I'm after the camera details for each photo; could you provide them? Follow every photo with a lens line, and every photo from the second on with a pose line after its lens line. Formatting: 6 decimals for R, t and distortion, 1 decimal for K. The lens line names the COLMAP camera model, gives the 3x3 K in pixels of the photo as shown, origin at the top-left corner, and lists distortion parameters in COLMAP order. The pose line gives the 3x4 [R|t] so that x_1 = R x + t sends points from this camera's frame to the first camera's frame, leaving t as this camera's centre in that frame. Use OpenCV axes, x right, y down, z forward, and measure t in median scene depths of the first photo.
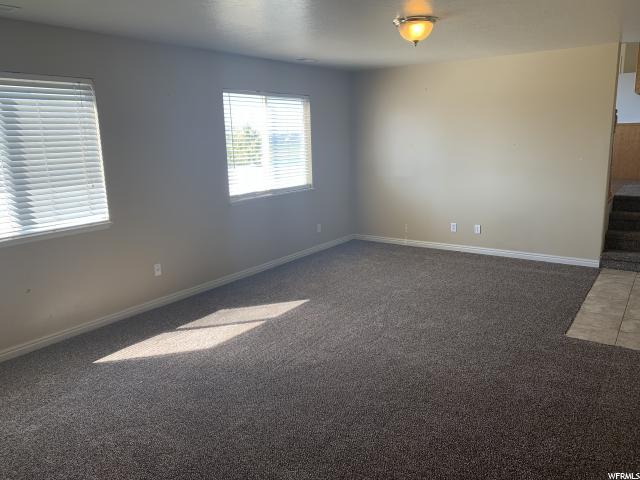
lens RADIAL K [[490.8, 0, 321.7], [0, 490.8, 236.3], [0, 0, 1]] dist [0.032064, -0.000275]
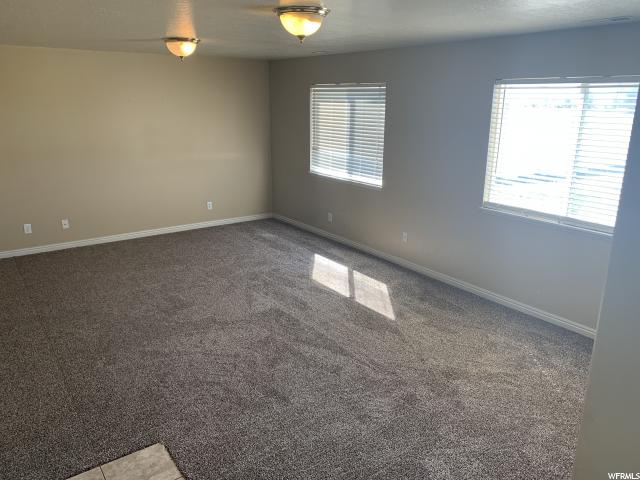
lens RADIAL K [[490.8, 0, 321.7], [0, 490.8, 236.3], [0, 0, 1]] dist [0.032064, -0.000275]
pose [[-0.317462, 0.260879, -0.911680, 0.888527], [-0.211739, 0.917638, 0.336315, -0.315756], [0.924329, 0.299806, -0.236077, 1.162174]]
